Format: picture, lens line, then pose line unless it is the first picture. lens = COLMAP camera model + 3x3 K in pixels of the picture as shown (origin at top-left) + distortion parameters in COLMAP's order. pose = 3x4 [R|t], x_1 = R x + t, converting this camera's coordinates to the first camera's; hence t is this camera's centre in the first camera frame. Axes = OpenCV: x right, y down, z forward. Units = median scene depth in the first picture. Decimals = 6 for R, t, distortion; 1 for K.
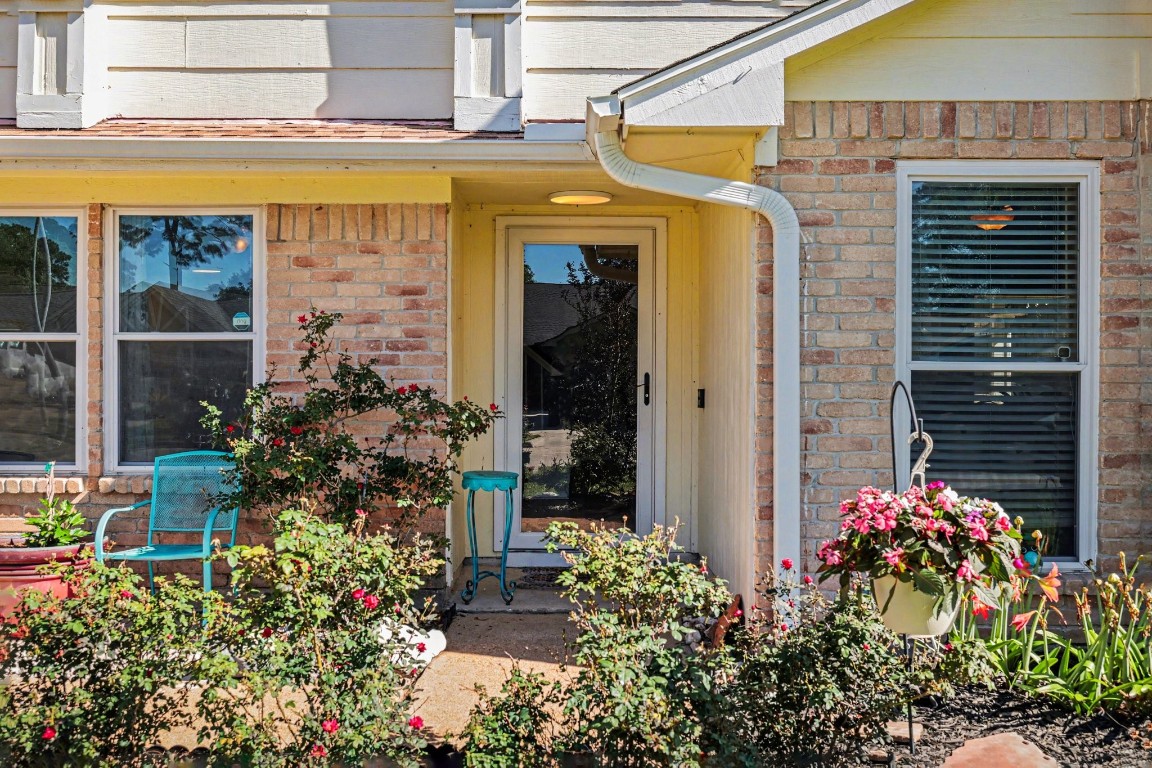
lens RADIAL K [[1112.3, 0, 602.4], [0, 1112.3, 382.5], [0, 0, 1]] dist [-0.001593, -0.001106]
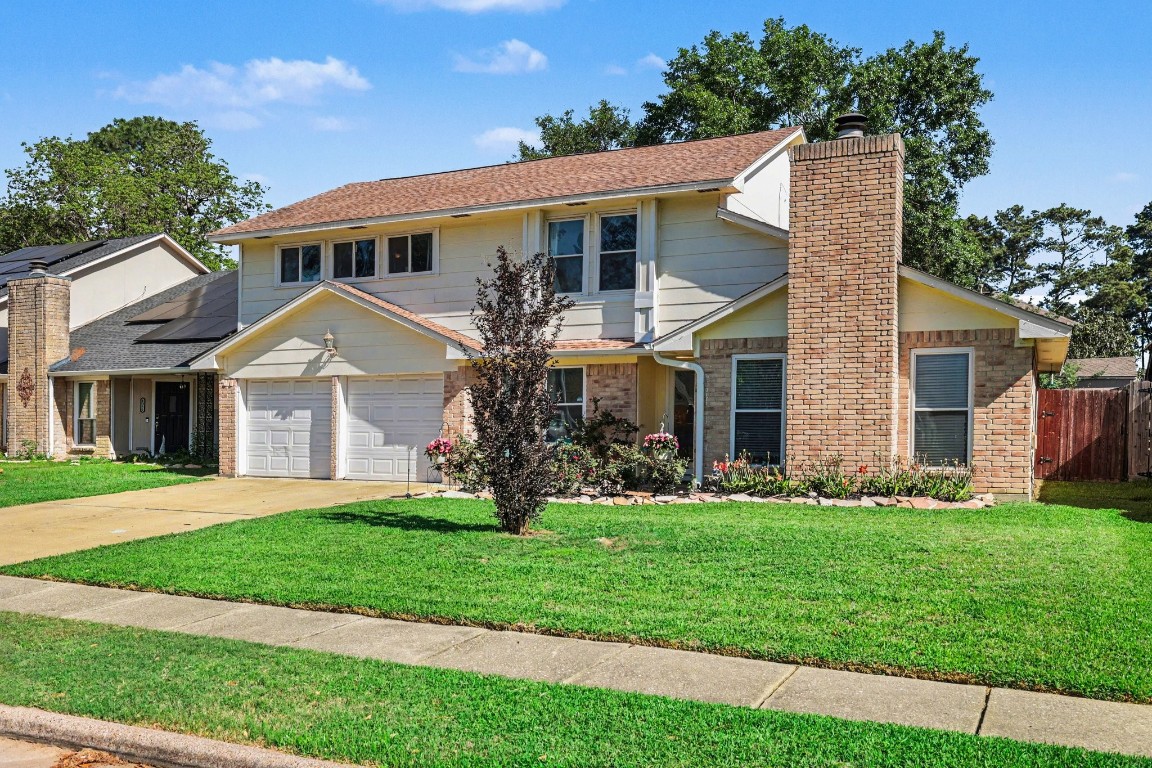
lens RADIAL K [[1042.1, 0, 576.0], [0, 1042.1, 426.3], [0, 0, 1]] dist [-0.000548, 0.004197]
pose [[0.900770, -0.003918, -0.434278, 1.083685], [0.002525, 0.999990, -0.003784, 0.039466], [0.434288, 0.002312, 0.900771, -1.932862]]
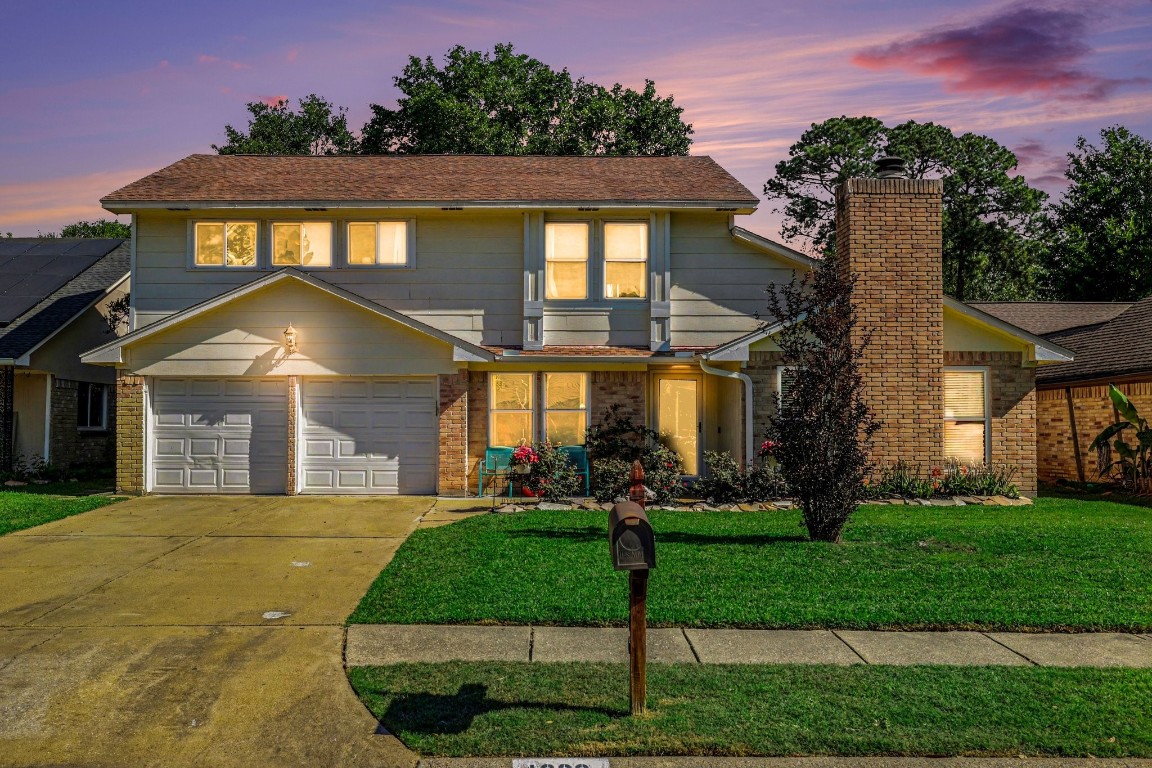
lens RADIAL K [[1022.4, 0, 576.0], [0, 1022.4, 384.0], [0, 0, 1]] dist [0.005684, 0.000296]
pose [[0.999914, -0.002487, 0.012847, -0.404789], [0.003124, 0.998751, -0.049868, 0.031684], [-0.012707, 0.049903, 0.998673, -2.138790]]
